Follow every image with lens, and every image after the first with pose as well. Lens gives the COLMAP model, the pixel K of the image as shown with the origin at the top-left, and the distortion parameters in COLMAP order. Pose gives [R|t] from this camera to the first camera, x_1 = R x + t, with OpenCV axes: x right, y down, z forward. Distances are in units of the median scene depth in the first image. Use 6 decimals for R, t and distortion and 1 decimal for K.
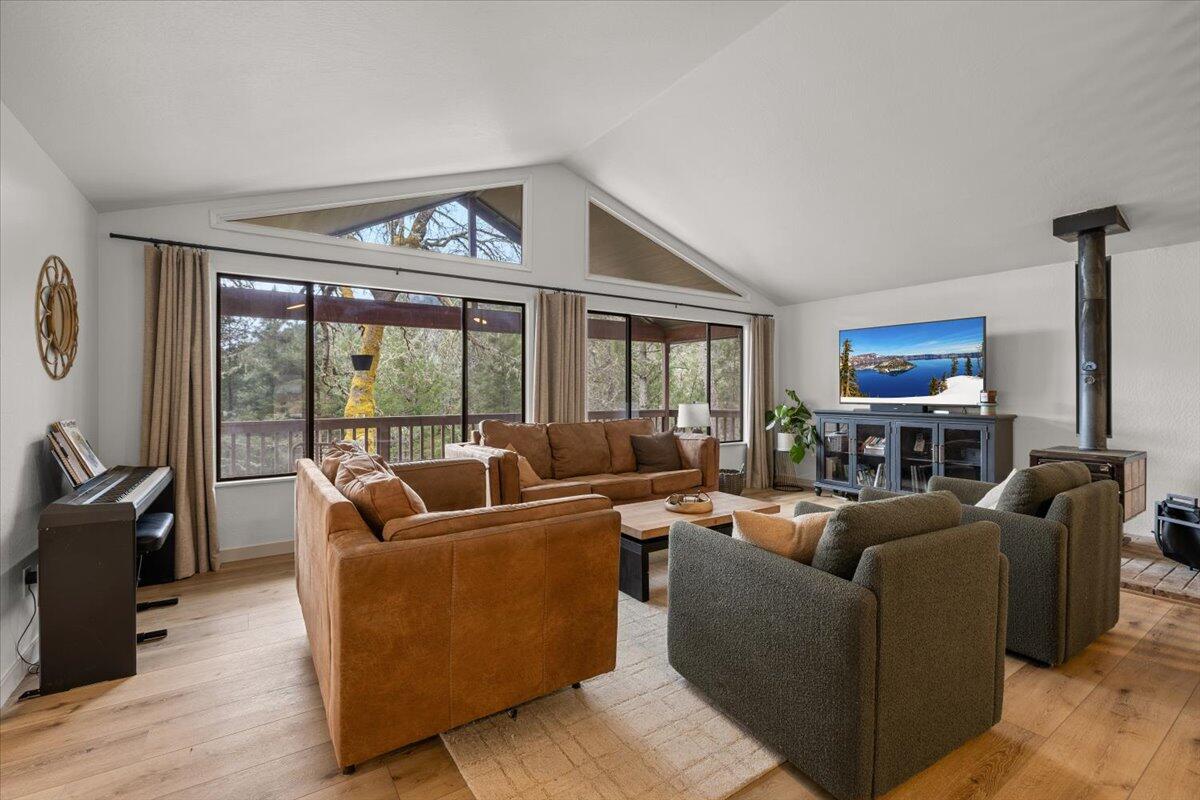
lens RADIAL K [[517.4, 0, 600.7], [0, 517.4, 392.0], [0, 0, 1]] dist [0.000479, 0.001339]
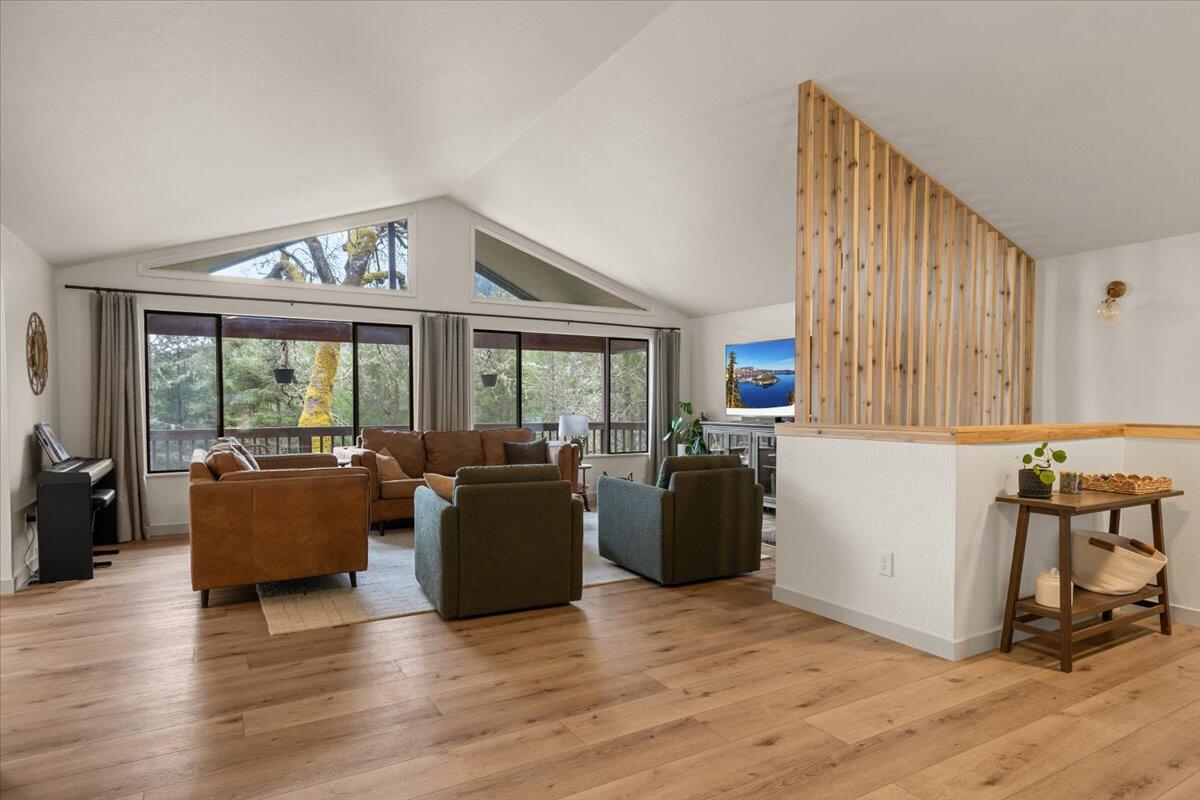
lens RADIAL K [[662.7, 0, 594.5], [0, 662.7, 423.1], [0, 0, 1]] dist [0.019513, -0.002791]
pose [[0.997417, 0.002562, -0.071776, 0.368886], [-0.000416, 0.999553, 0.029890, -0.001243], [0.071820, -0.029783, 0.996973, -0.434393]]
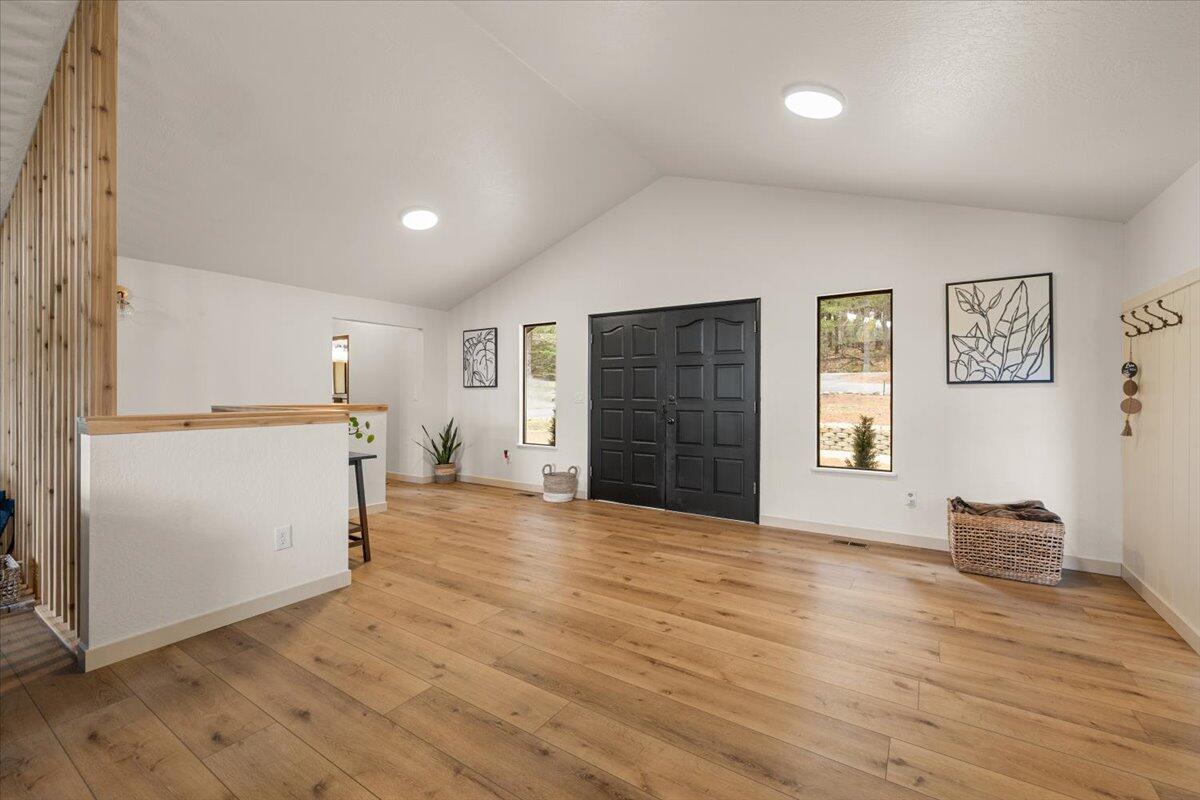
lens RADIAL K [[517.4, 0, 590.1], [0, 517.4, 396.6], [0, 0, 1]] dist [0.000479, 0.001339]
pose [[-0.378087, -0.003359, 0.925764, -0.436748], [-0.000263, 0.999994, 0.003521, 0.006844], [-0.925770, 0.001088, -0.378085, 0.729521]]
